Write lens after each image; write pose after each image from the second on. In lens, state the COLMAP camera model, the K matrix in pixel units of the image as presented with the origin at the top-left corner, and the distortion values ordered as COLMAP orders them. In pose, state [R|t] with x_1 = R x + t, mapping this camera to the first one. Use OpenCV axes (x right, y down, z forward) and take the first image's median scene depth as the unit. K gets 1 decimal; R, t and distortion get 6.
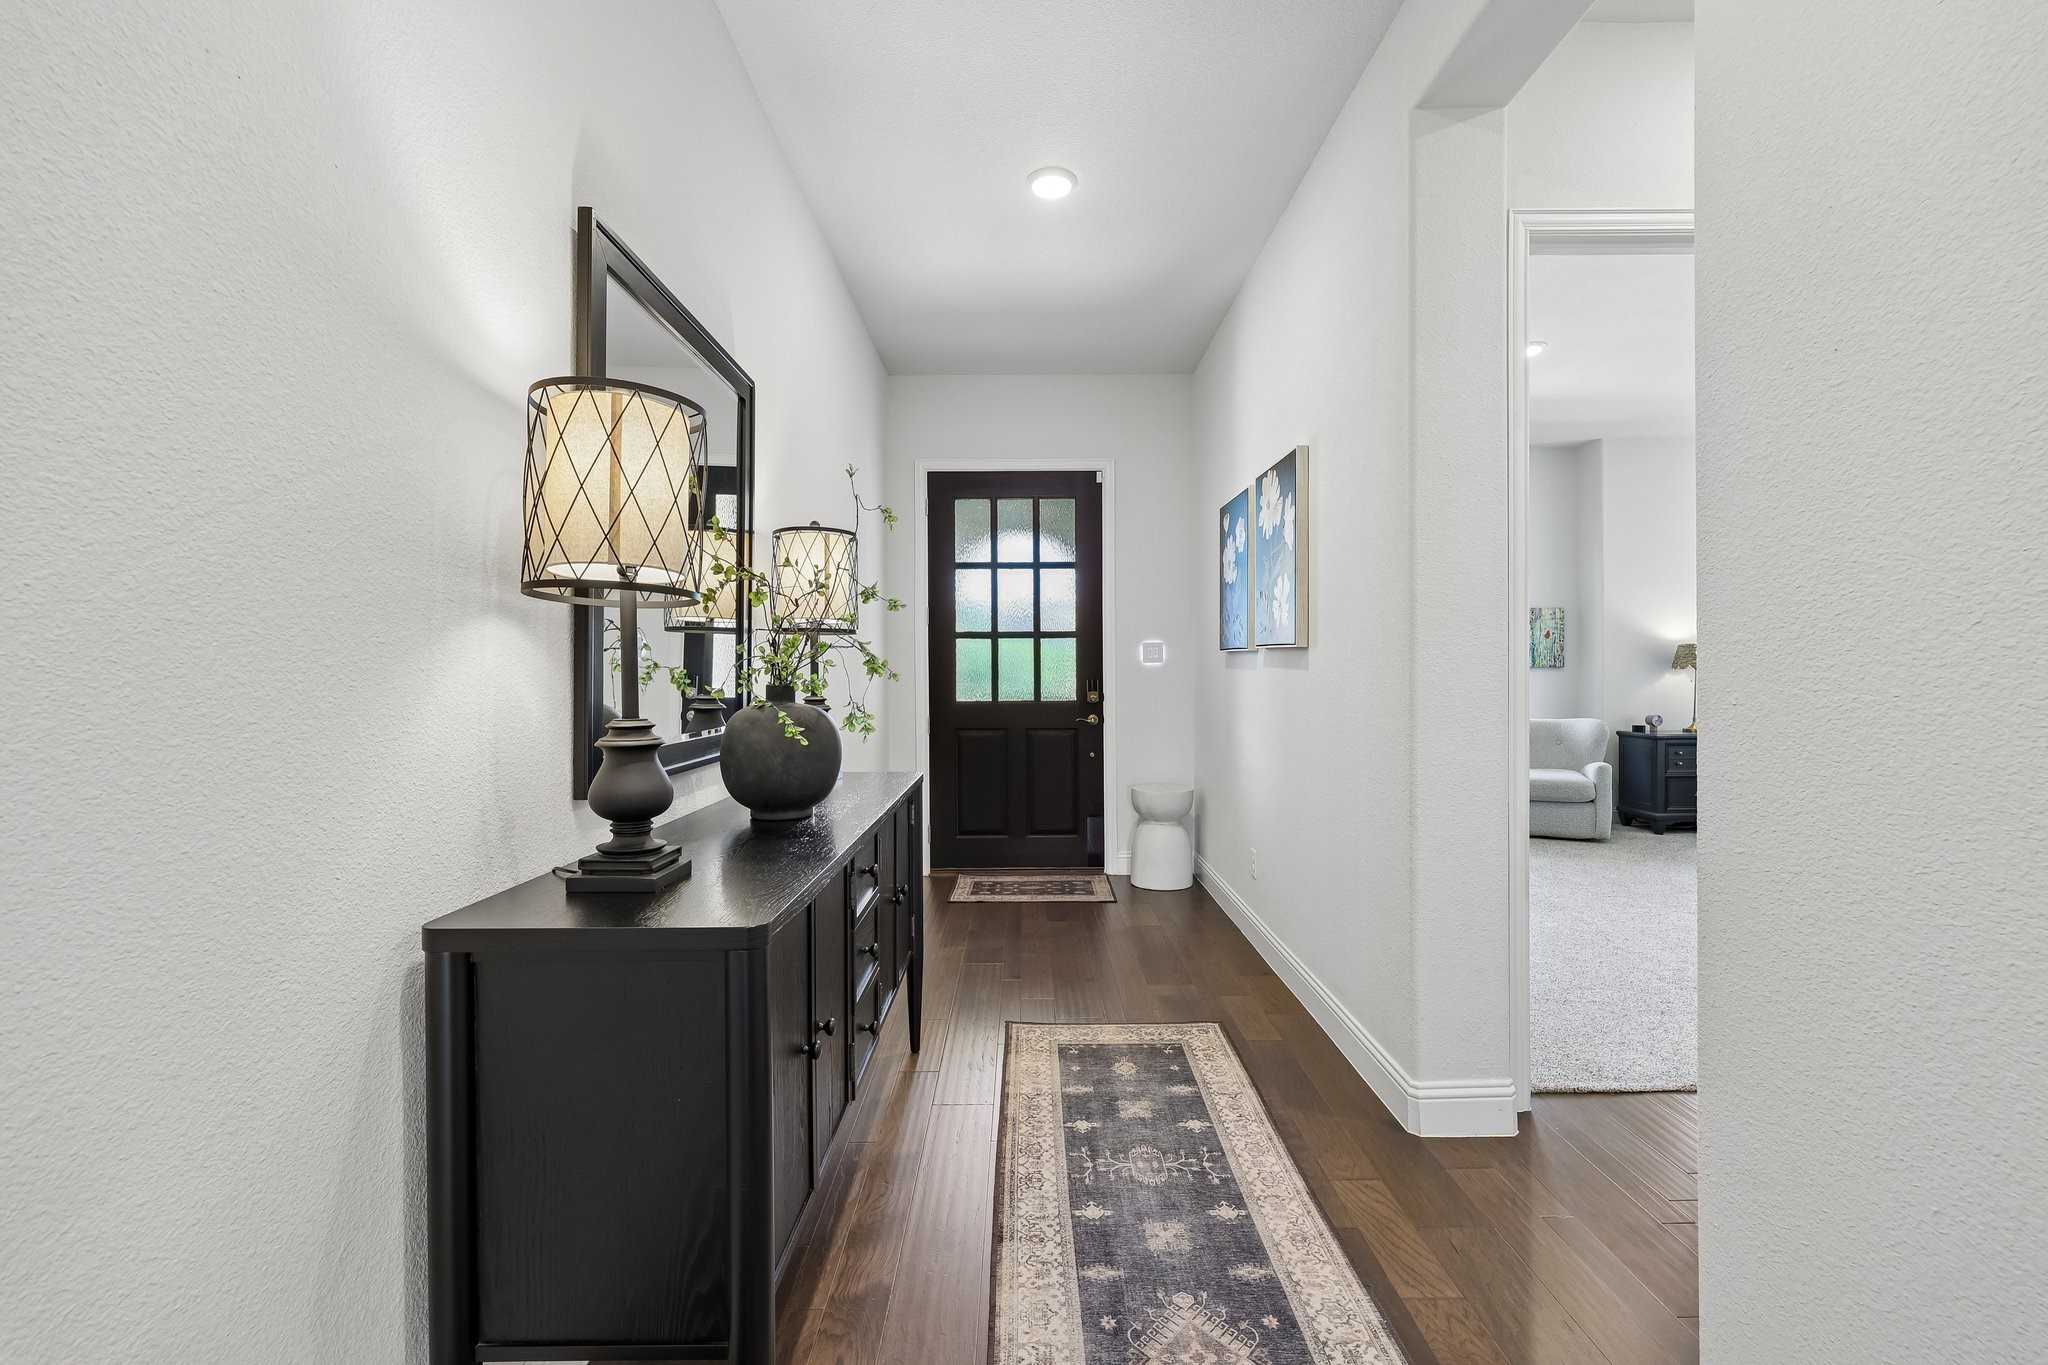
lens RADIAL K [[888.2, 0, 1028.8], [0, 888.2, 674.3], [0, 0, 1]] dist [-0.001368, 0.000776]
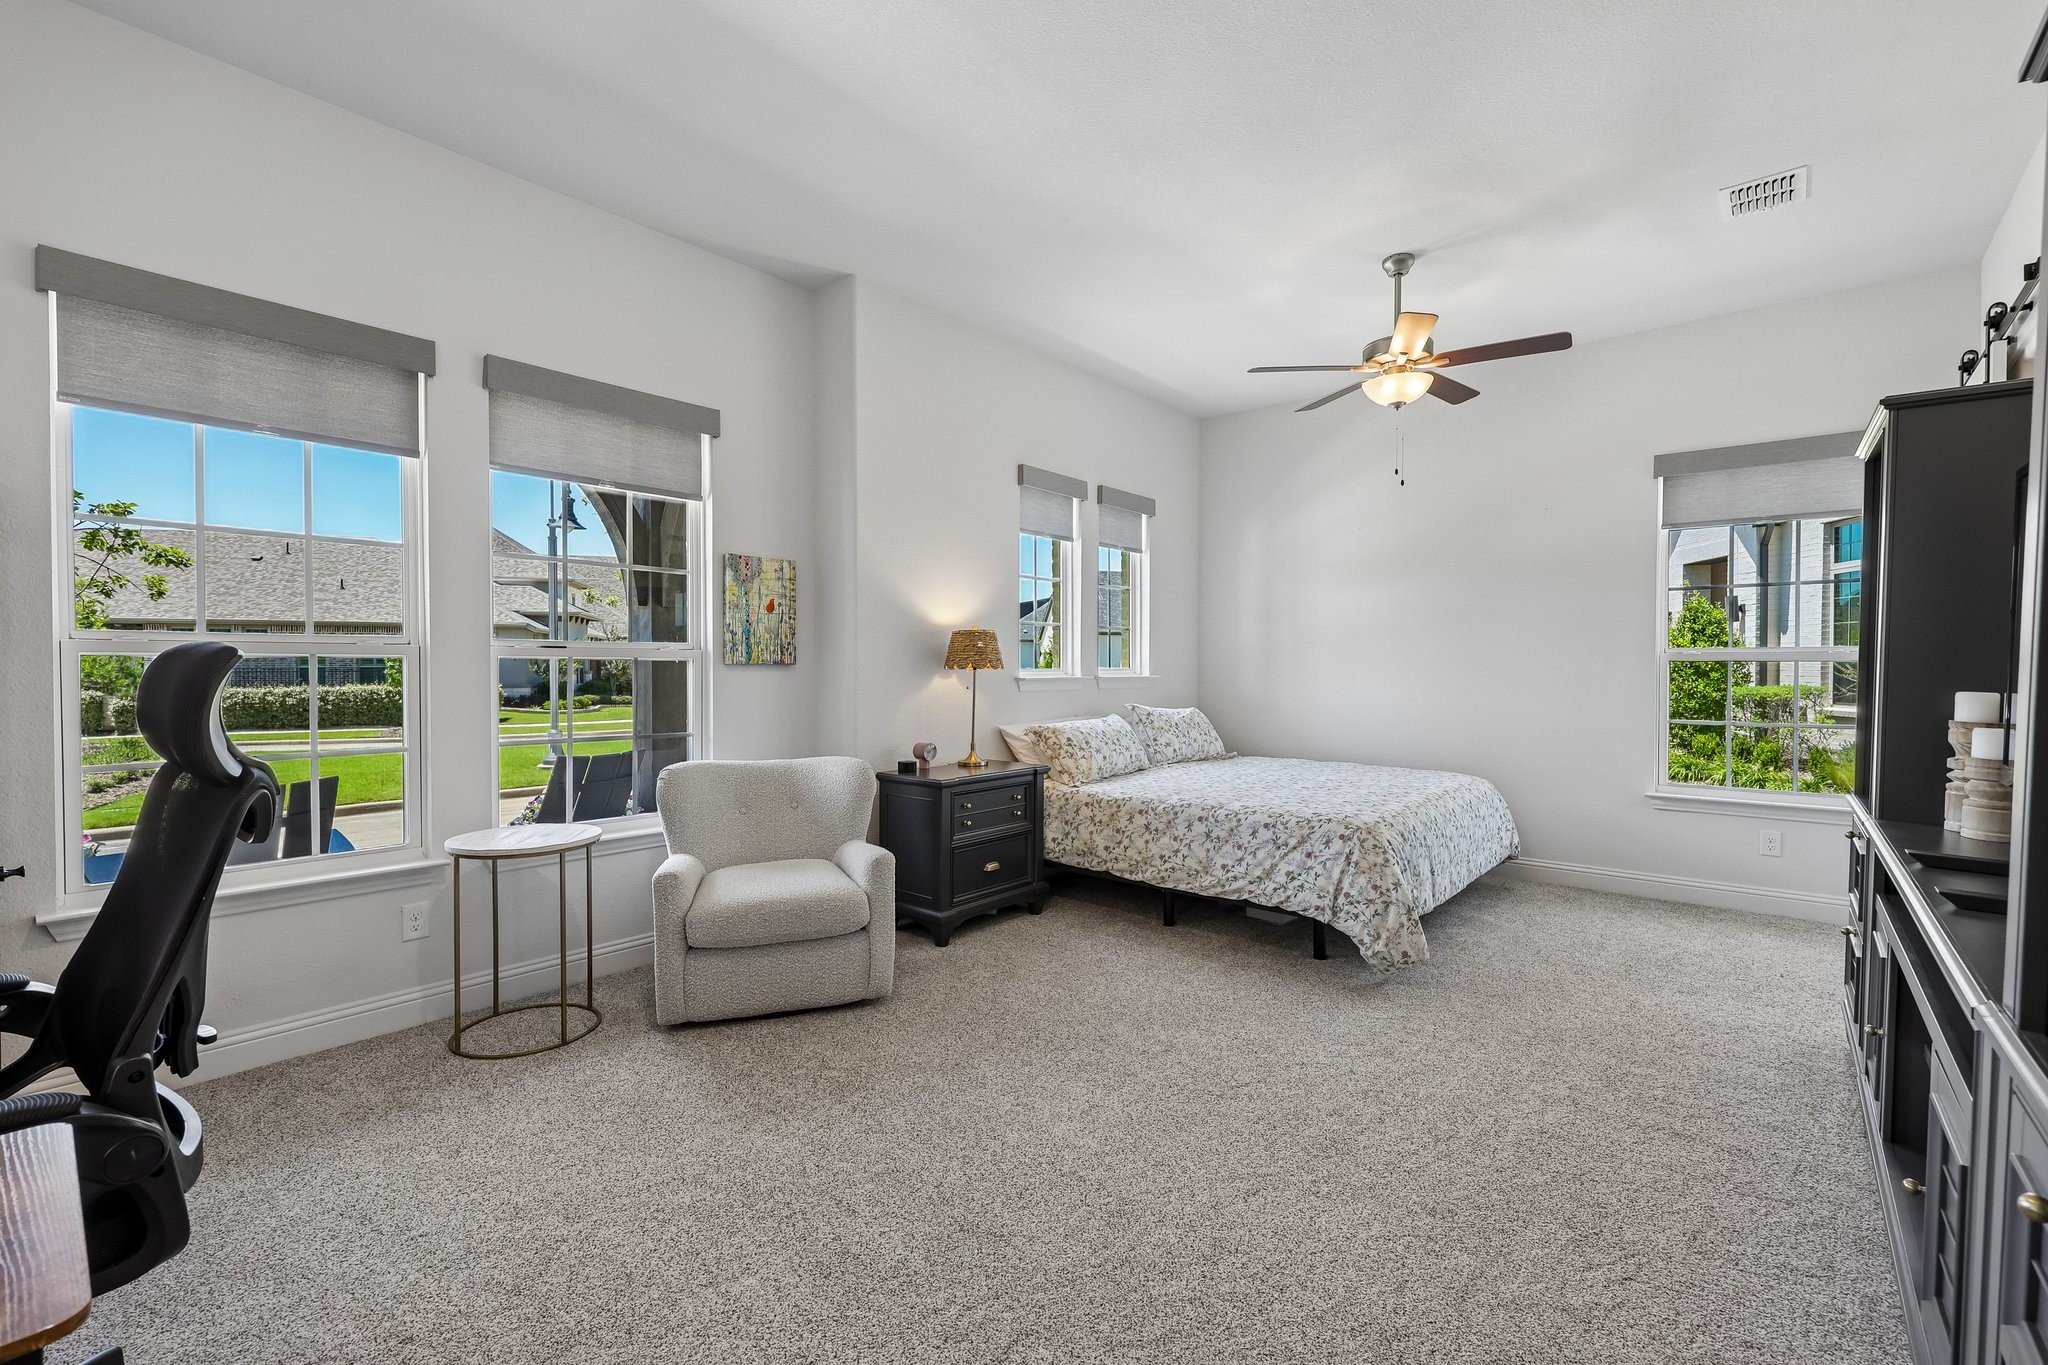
lens RADIAL K [[888.2, 0, 1025.7], [0, 888.2, 673.3], [0, 0, 1]] dist [-0.001368, 0.000776]
pose [[0.651533, 0.001088, 0.758620, 0.279656], [-0.003746, 0.999991, 0.001782, -0.004274], [-0.758611, -0.004003, 0.651531, 0.542508]]
